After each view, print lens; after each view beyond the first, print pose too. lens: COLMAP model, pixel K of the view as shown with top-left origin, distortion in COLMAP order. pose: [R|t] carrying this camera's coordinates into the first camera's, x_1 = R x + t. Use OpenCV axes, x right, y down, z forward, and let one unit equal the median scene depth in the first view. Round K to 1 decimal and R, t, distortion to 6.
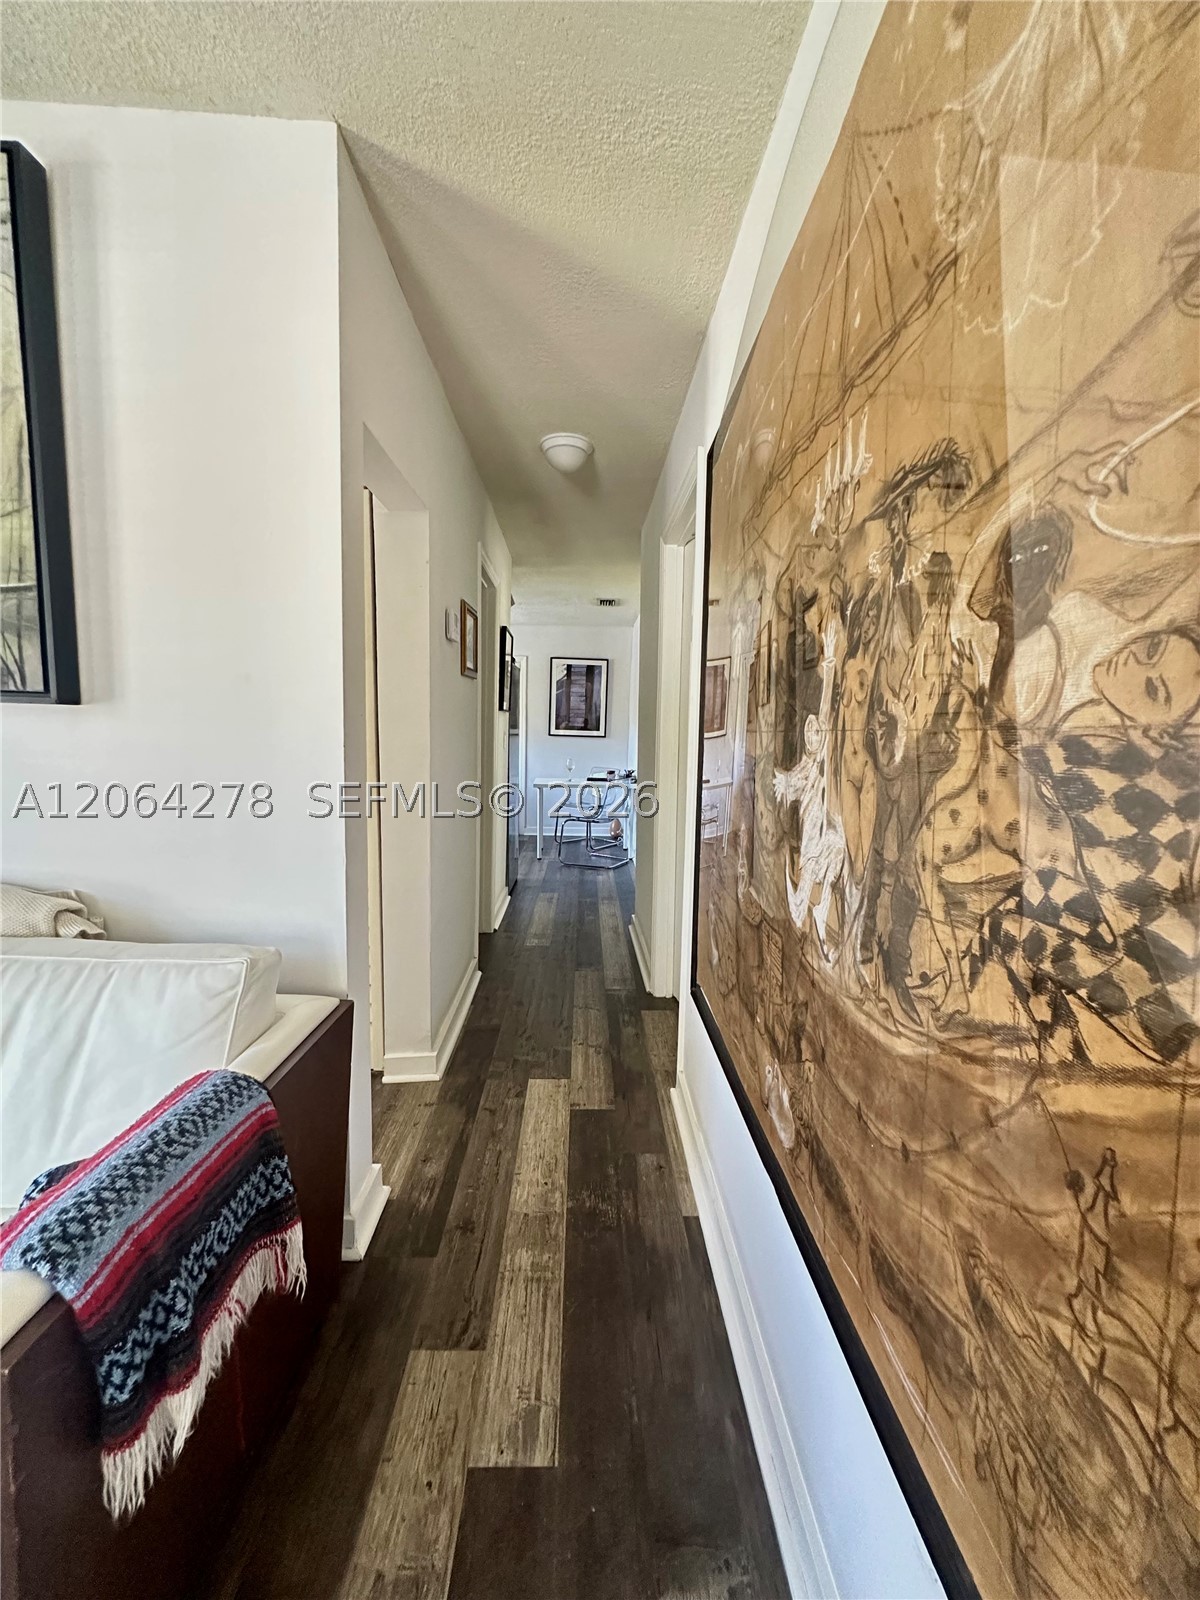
lens RADIAL K [[639.1, 0, 602.5], [0, 639.1, 797.2], [0, 0, 1]] dist [-0.000724, 0.000027]
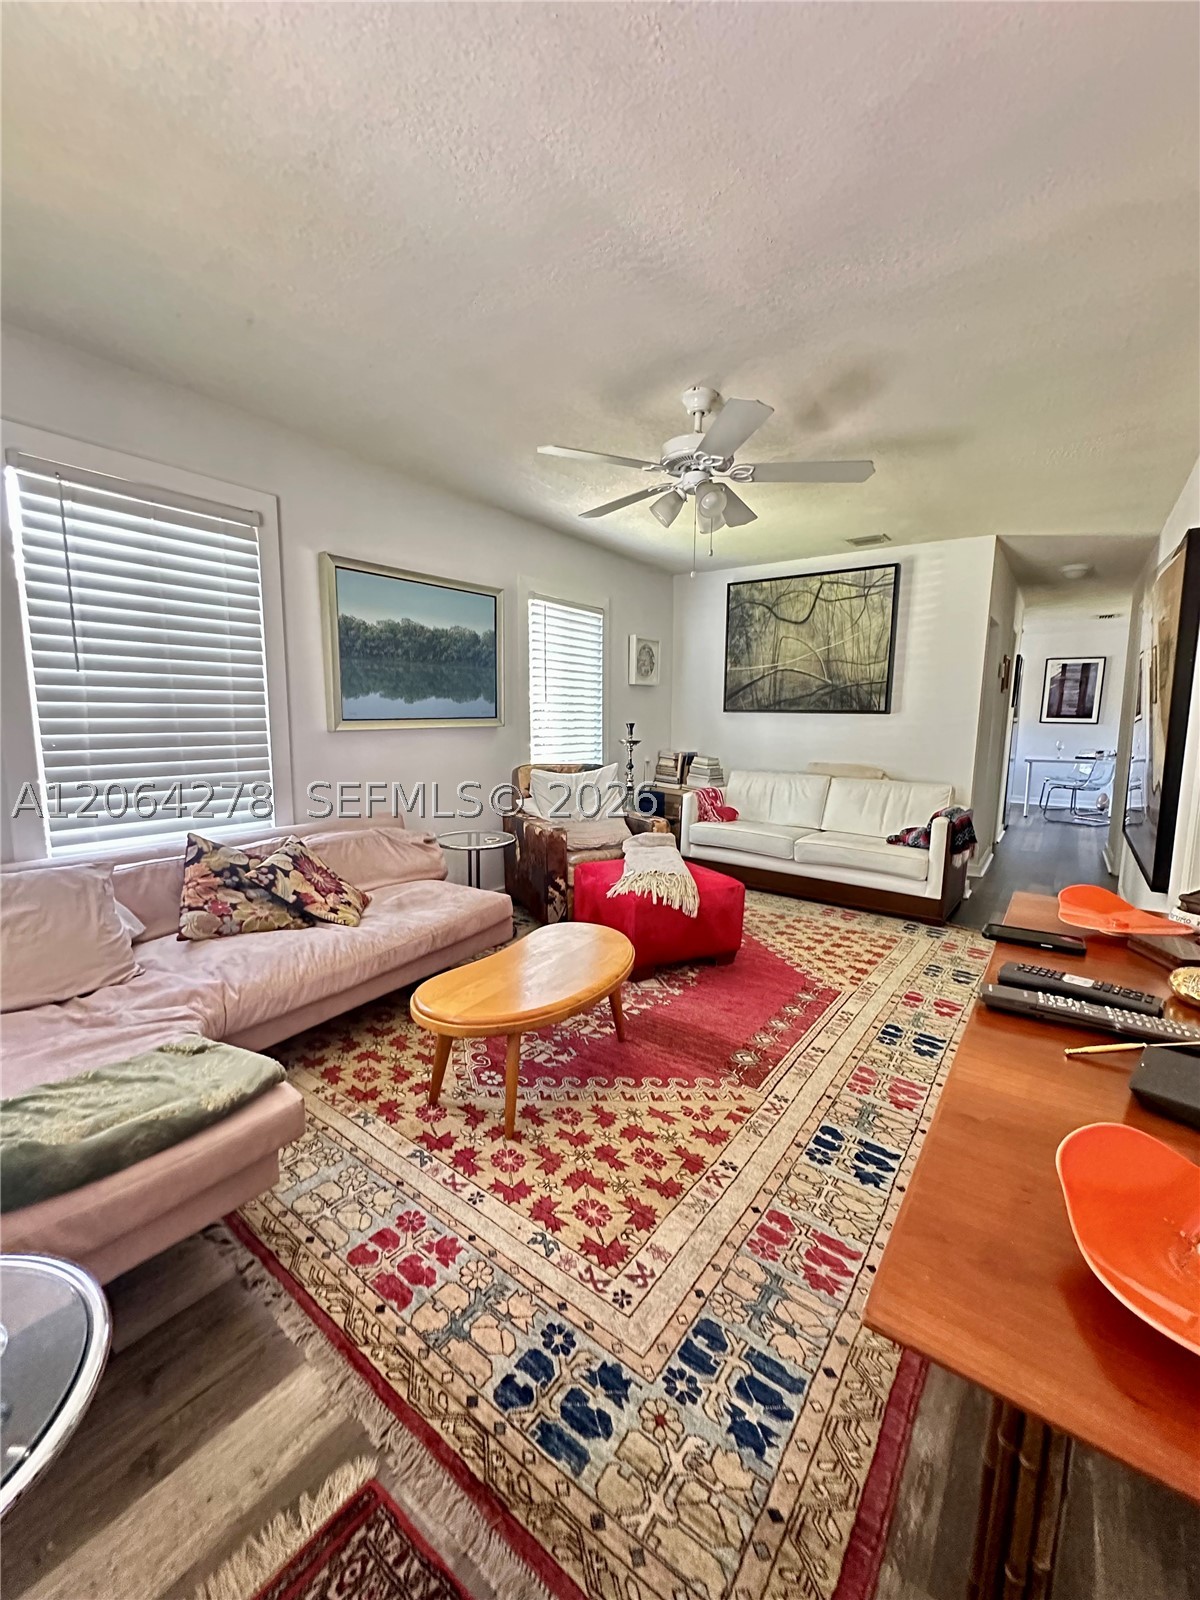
lens RADIAL K [[639.1, 0, 602.4], [0, 639.1, 796.7], [0, 0, 1]] dist [-0.000724, 0.000027]
pose [[0.787149, 0.064173, -0.613415, 0.255045], [-0.053272, 0.997930, 0.036038, 0.708803], [0.614457, 0.004311, 0.788938, -7.313940]]
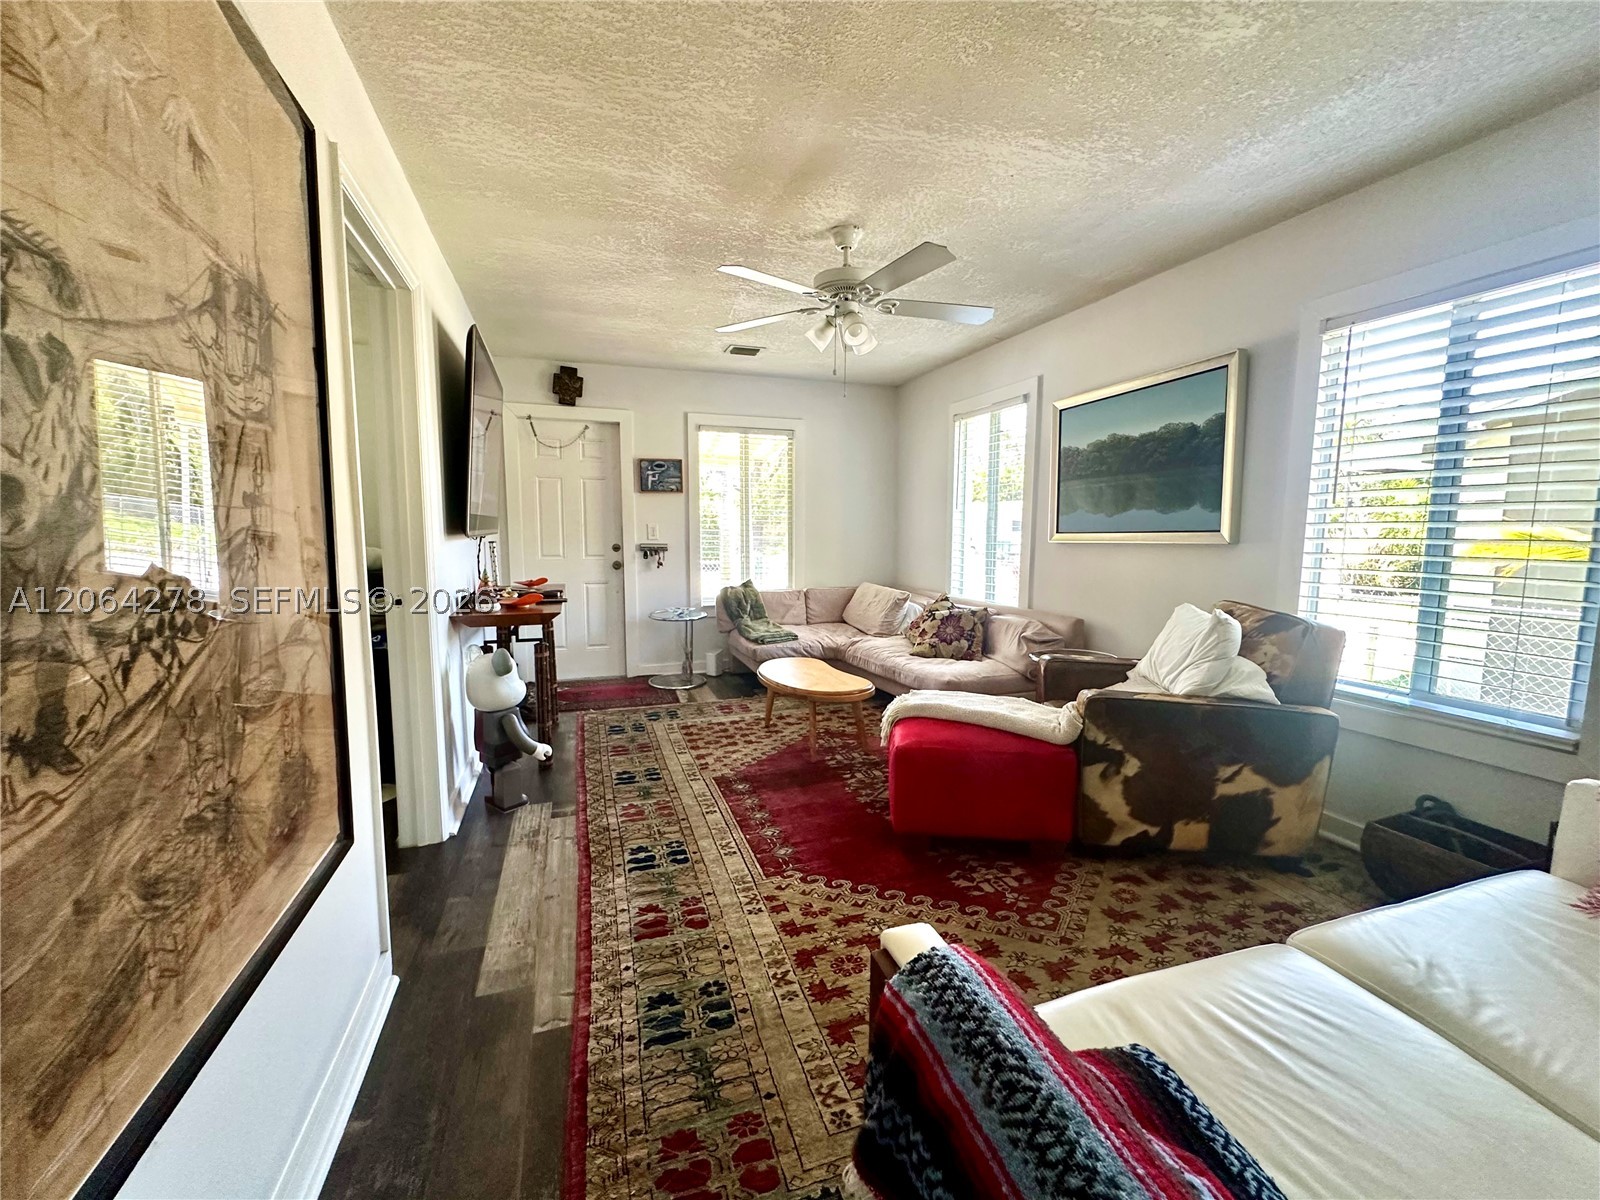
lens RADIAL K [[639.1, 0, 799.3], [0, 639.1, 598.4], [0, 0, 1]] dist [-0.000724, 0.000027]
pose [[-0.953603, 0.005364, -0.301020, -0.361507], [-0.055393, 0.979647, 0.192934, -0.214657], [0.295928, 0.200657, -0.933897, 2.415633]]
